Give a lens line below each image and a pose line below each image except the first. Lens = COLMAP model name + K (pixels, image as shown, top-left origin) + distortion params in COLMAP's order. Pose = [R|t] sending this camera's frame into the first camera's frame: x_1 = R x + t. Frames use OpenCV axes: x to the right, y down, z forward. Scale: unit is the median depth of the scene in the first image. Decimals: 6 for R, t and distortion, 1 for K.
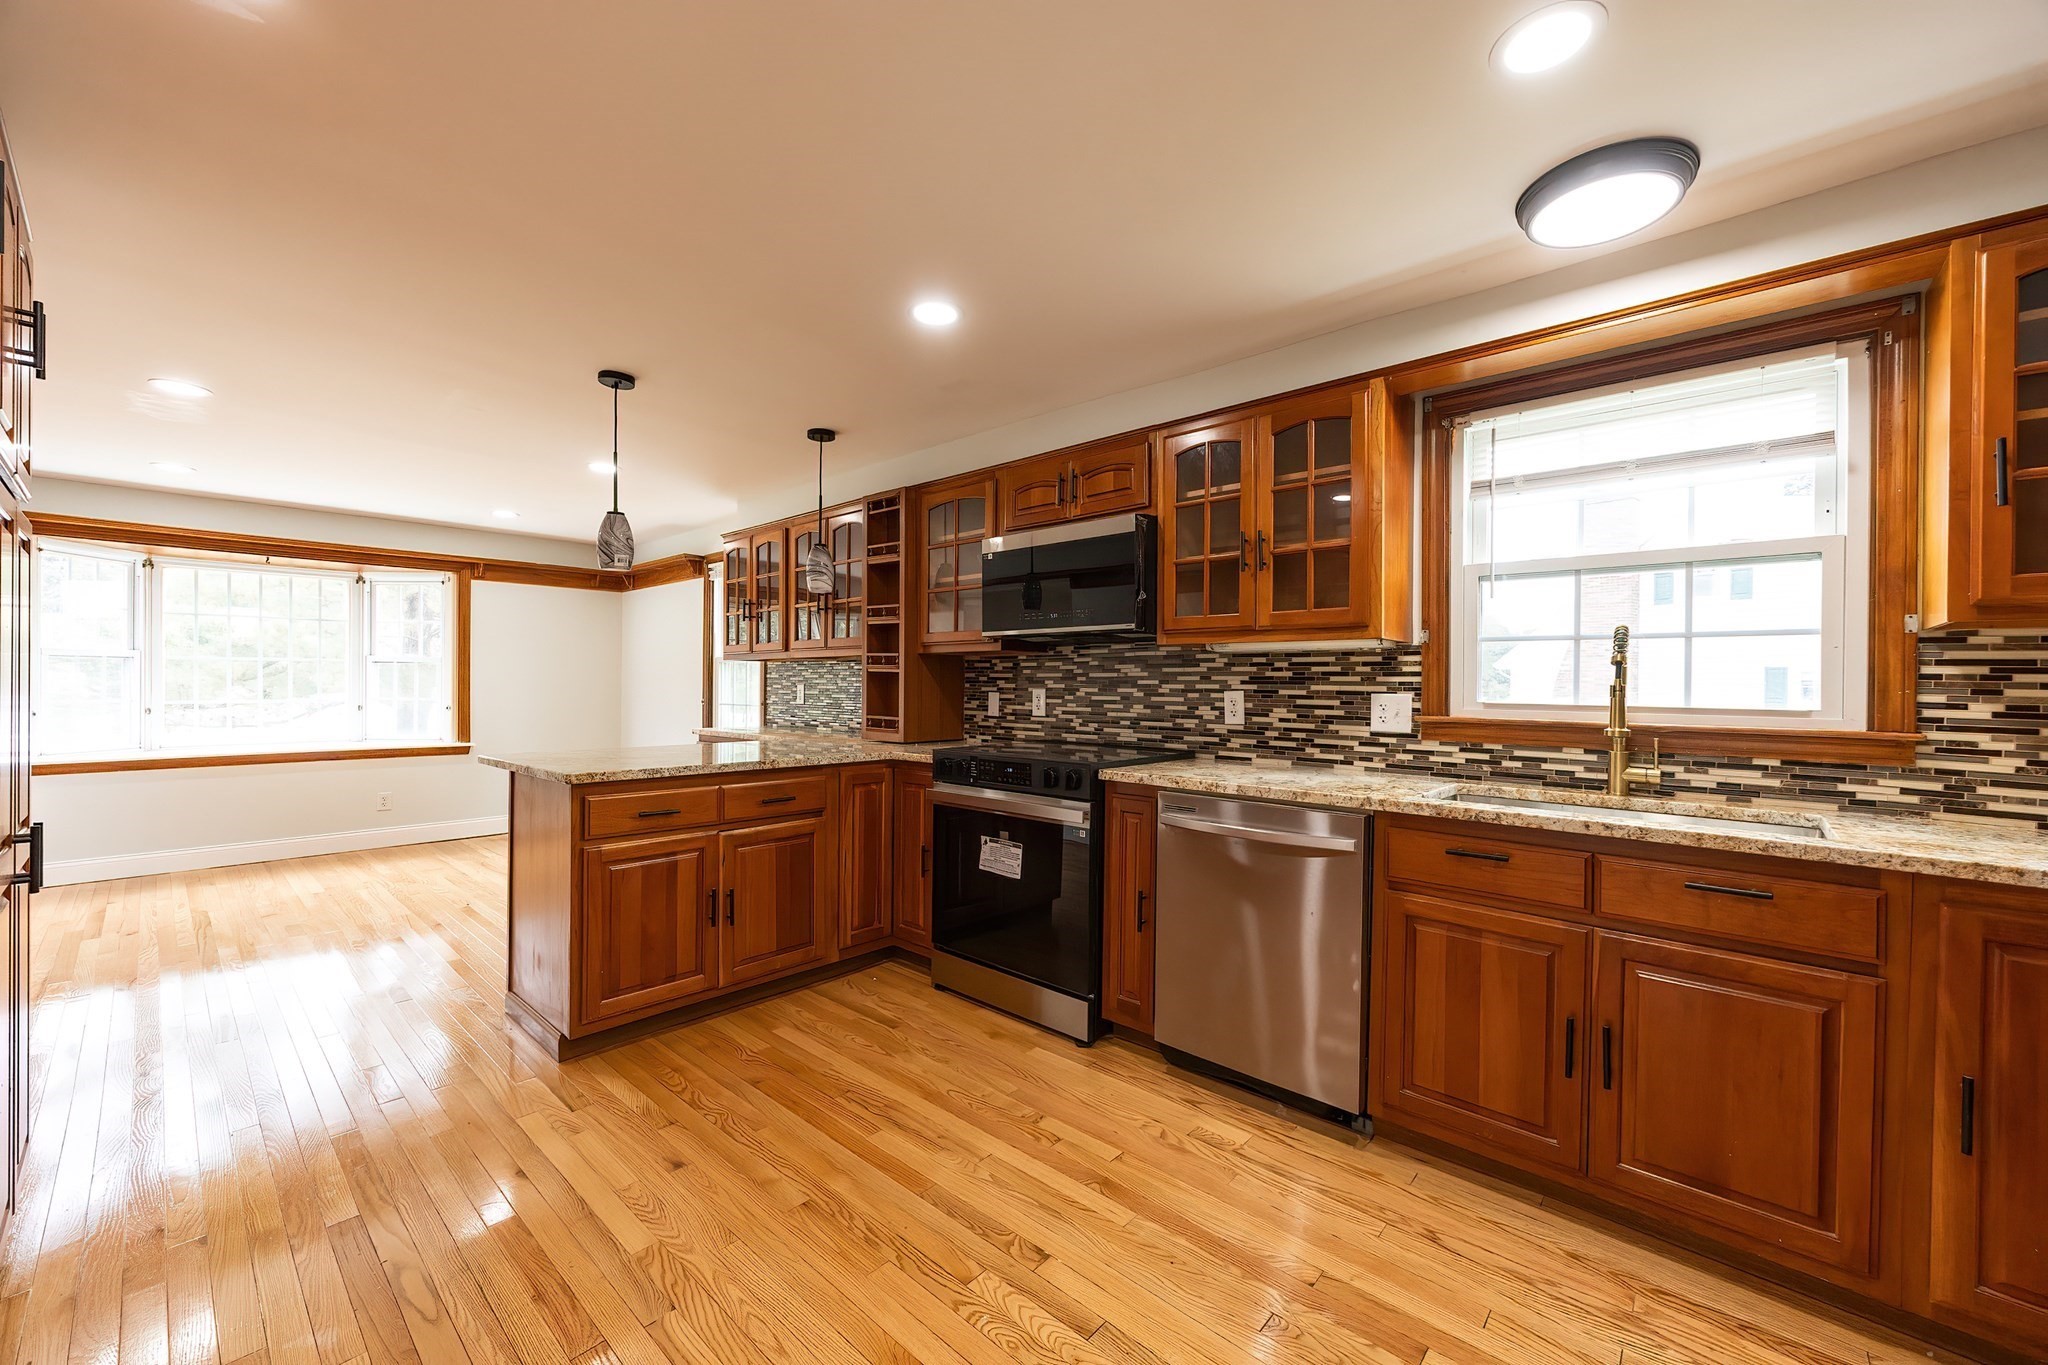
lens RADIAL K [[792.7, 0, 1026.4], [0, 792.7, 685.1], [0, 0, 1]] dist [-0.000951, 0.001329]
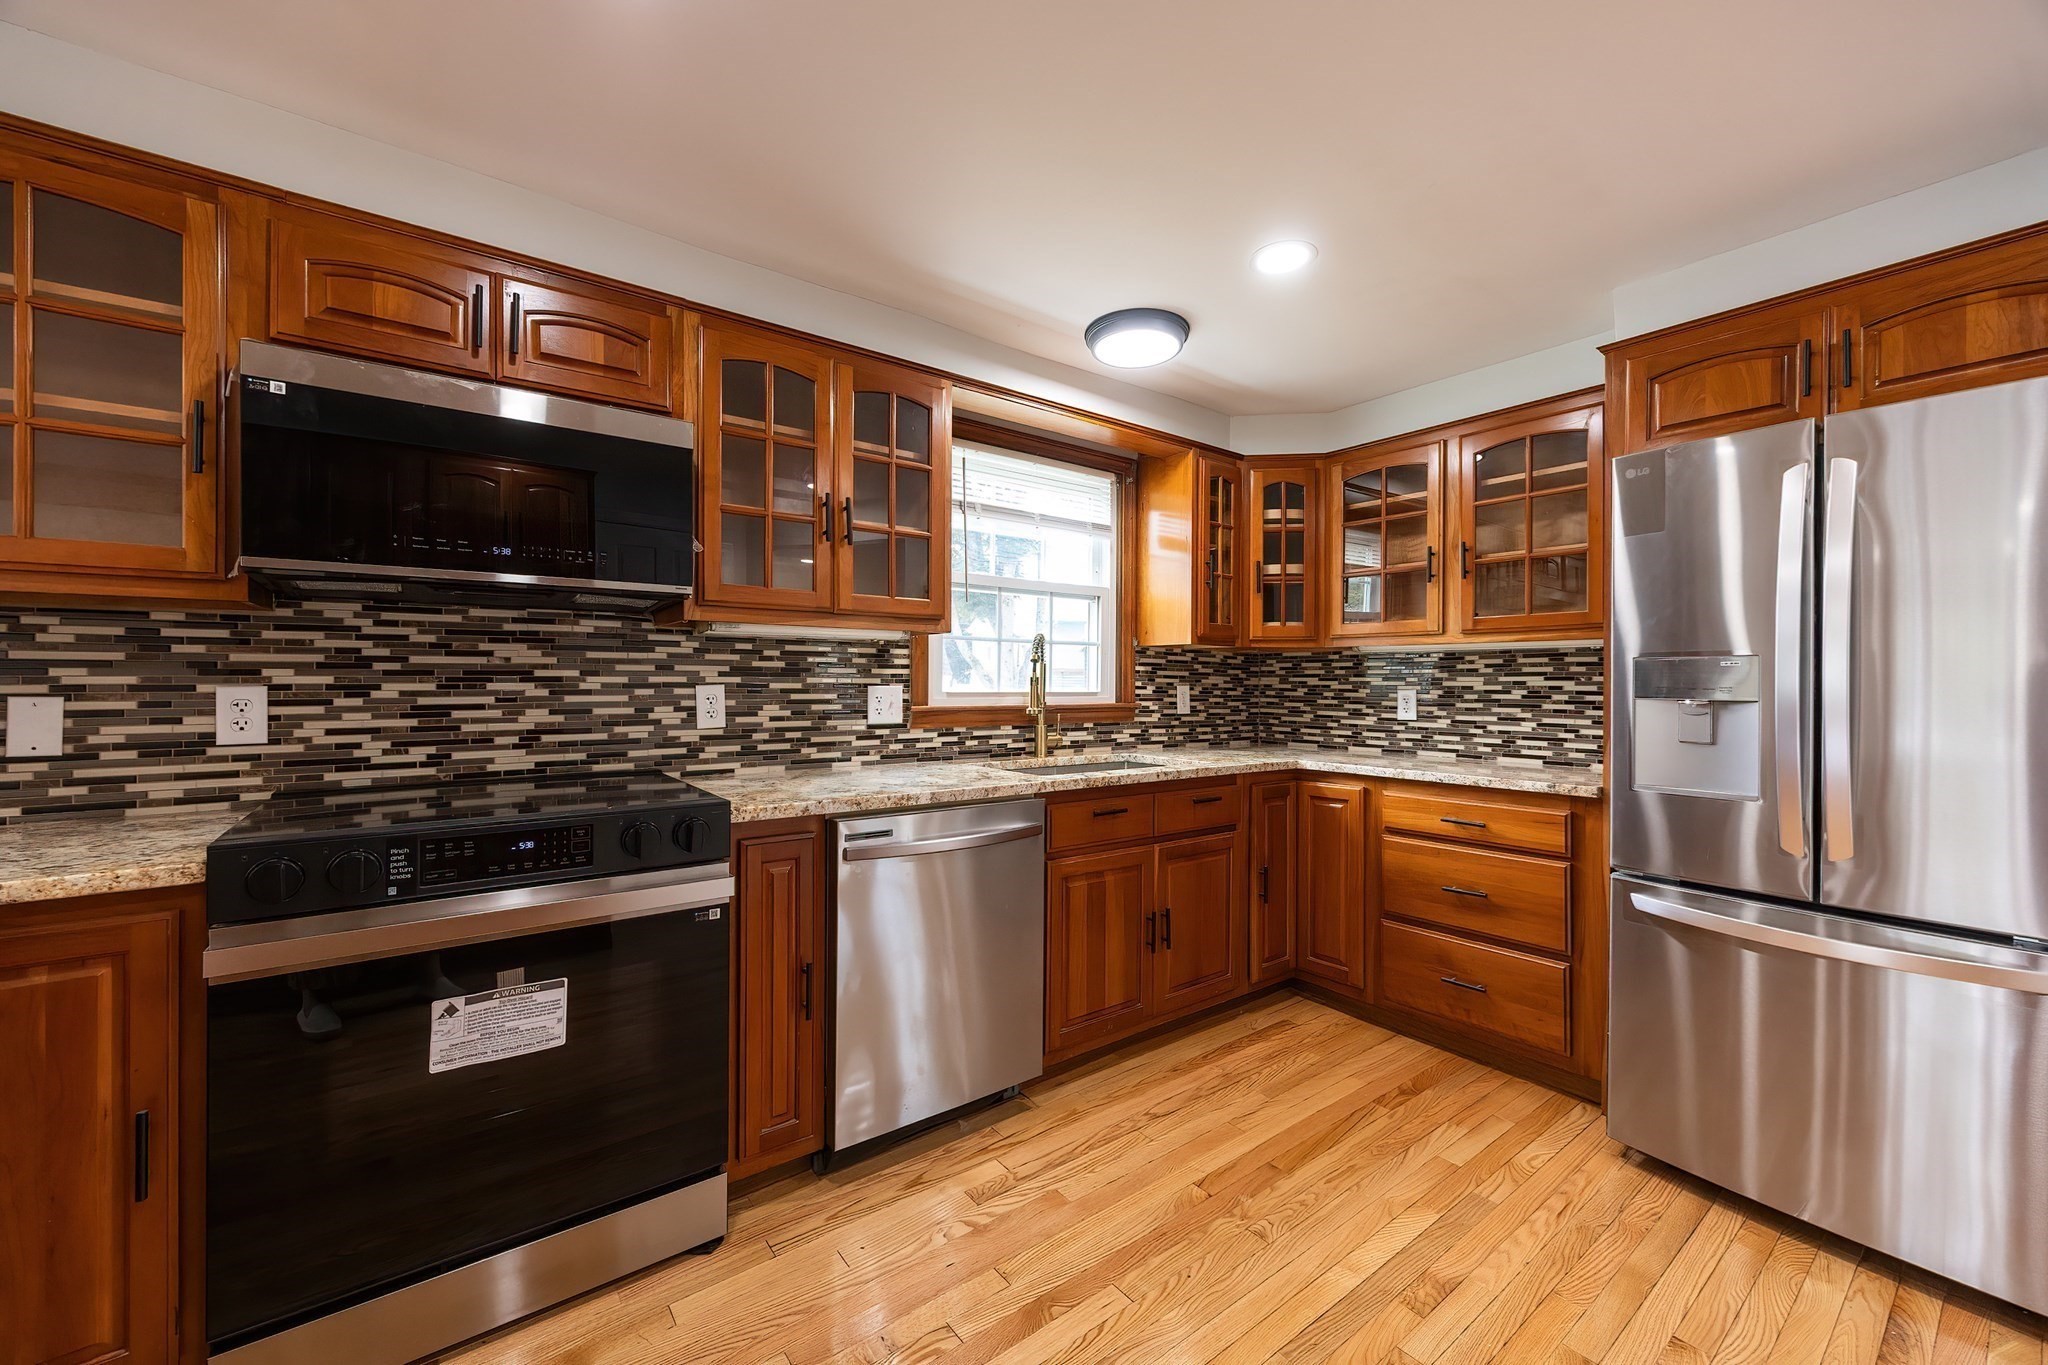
lens RADIAL K [[792.7, 0, 1011.6], [0, 792.7, 680.4], [0, 0, 1]] dist [-0.000951, 0.001329]
pose [[0.194129, -0.008121, 0.980942, -0.520155], [-0.000953, 0.999964, 0.008467, -0.004831], [-0.980976, -0.002579, 0.194114, 0.667201]]
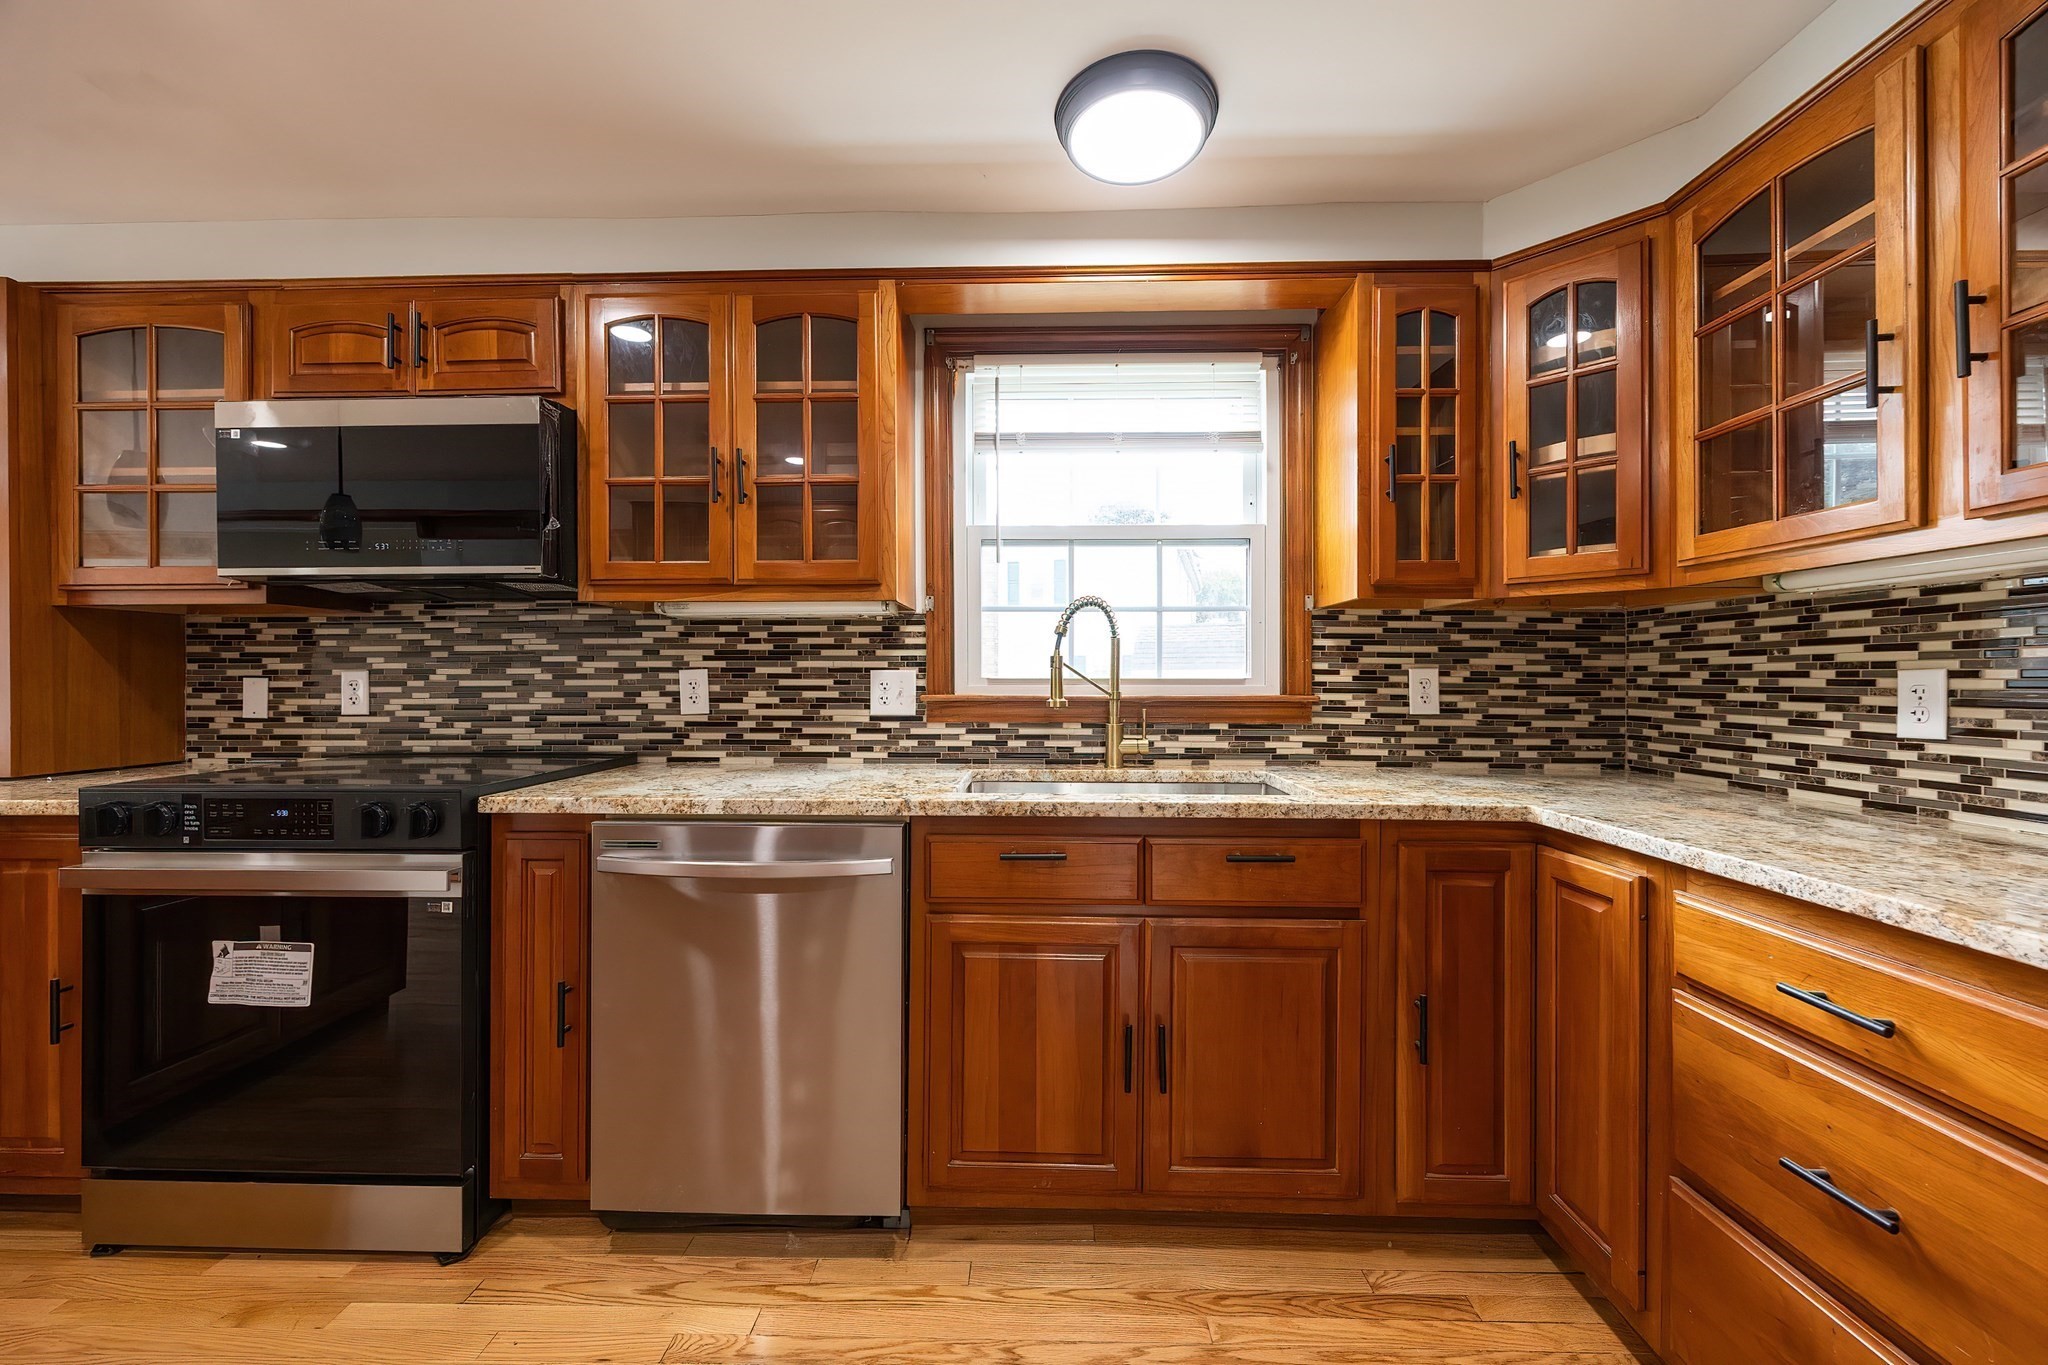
lens RADIAL K [[792.7, 0, 1023.9], [0, 792.7, 676.1], [0, 0, 1]] dist [-0.000951, 0.001329]
pose [[0.759376, -0.010088, 0.650574, 0.014518], [0.009650, 0.999944, 0.004242, 0.016048], [-0.650580, 0.003057, 0.759431, 0.272995]]
